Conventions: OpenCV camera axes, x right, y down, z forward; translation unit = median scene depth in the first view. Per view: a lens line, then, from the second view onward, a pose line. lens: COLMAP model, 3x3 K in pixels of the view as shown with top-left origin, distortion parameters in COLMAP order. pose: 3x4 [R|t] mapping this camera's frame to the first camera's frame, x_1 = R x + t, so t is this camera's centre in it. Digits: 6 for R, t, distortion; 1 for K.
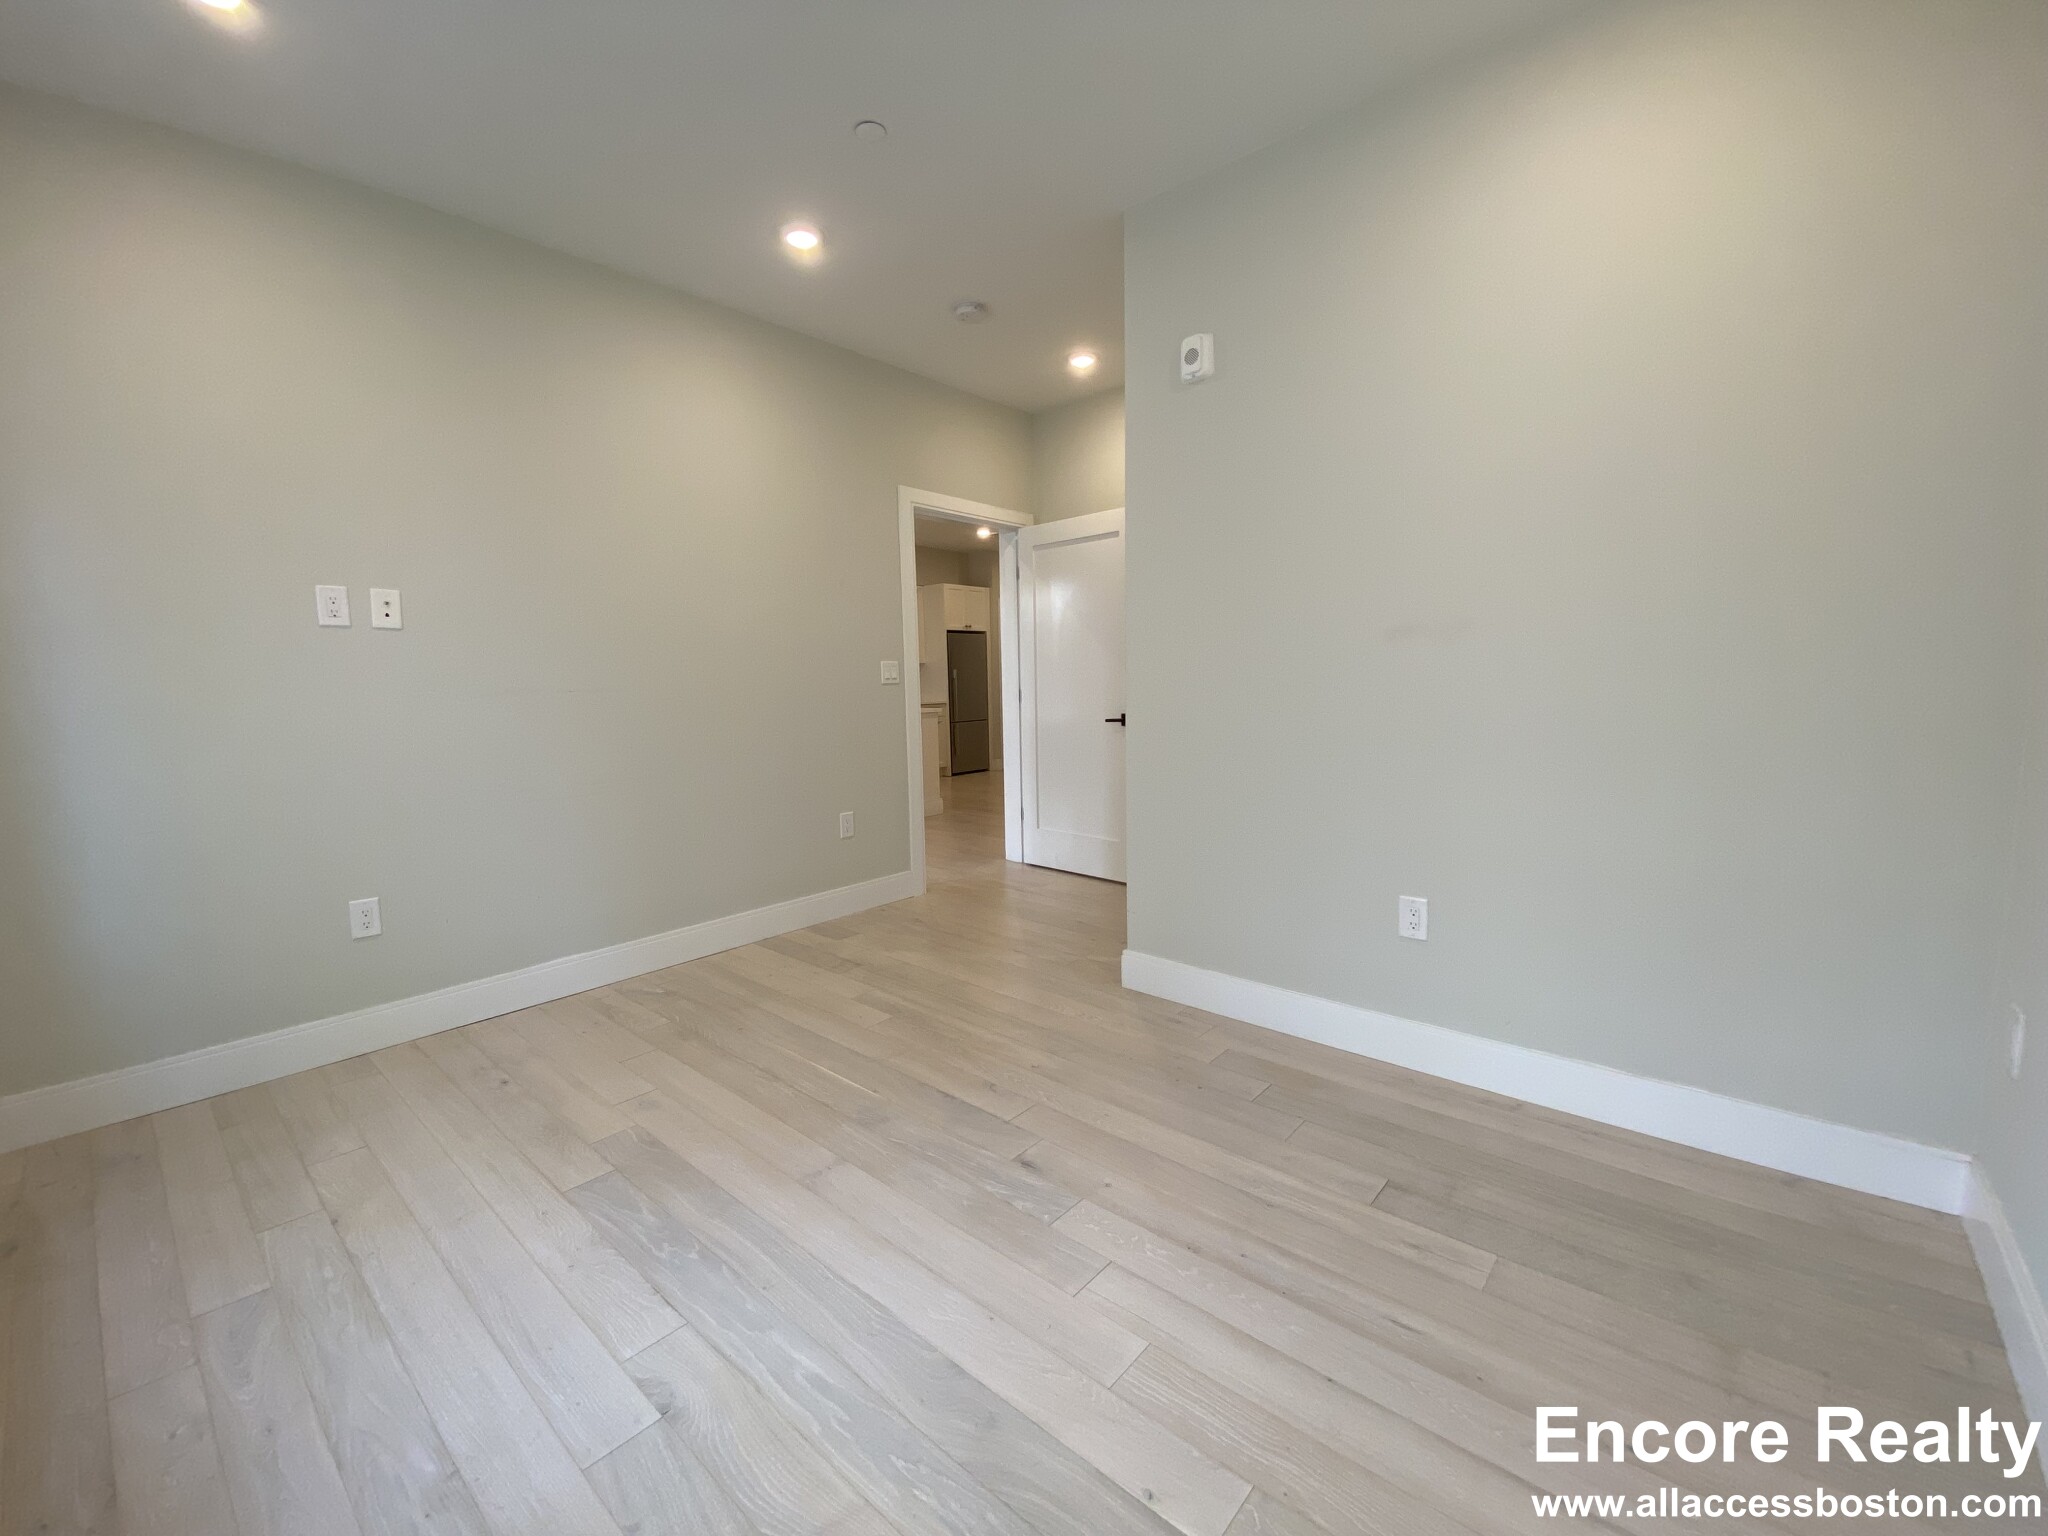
lens RADIAL K [[832.5, 0, 1008.5], [0, 832.5, 776.0], [0, 0, 1]] dist [0.015994, -0.000254]
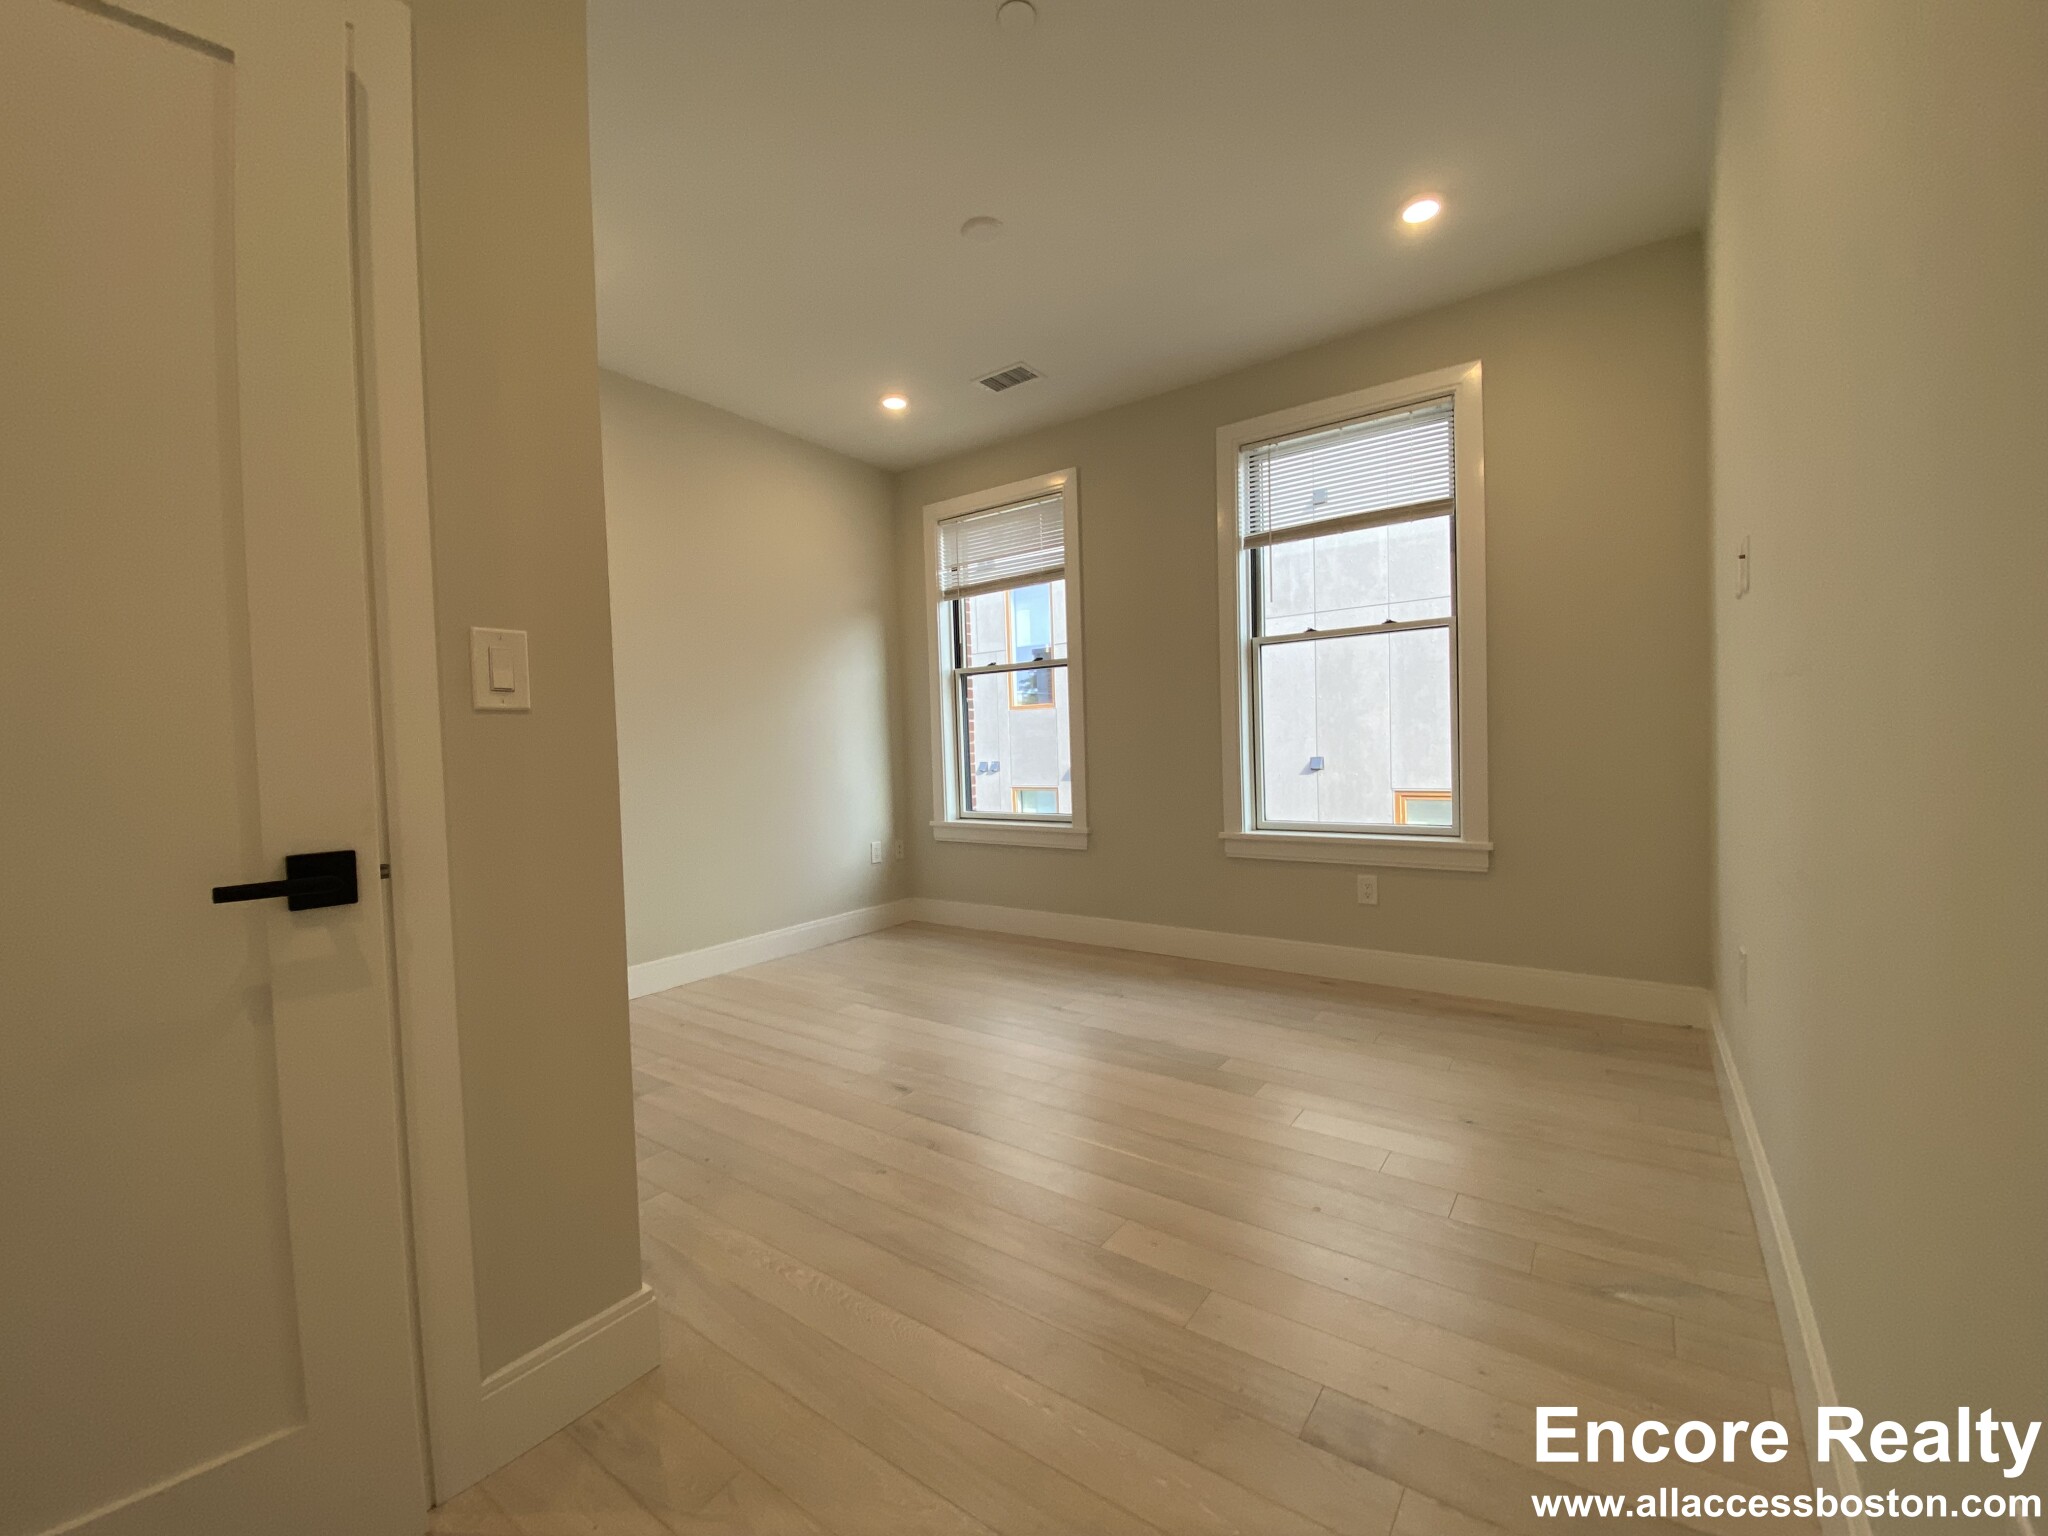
lens RADIAL K [[831.6, 0, 1014.5], [0, 831.6, 765.8], [0, 0, 1]] dist [0.026975, -0.019977]
pose [[-0.993581, 0.054964, -0.098868, -0.050517], [0.040084, 0.988377, 0.146641, -0.216297], [0.105779, 0.141737, -0.984237, 2.257479]]
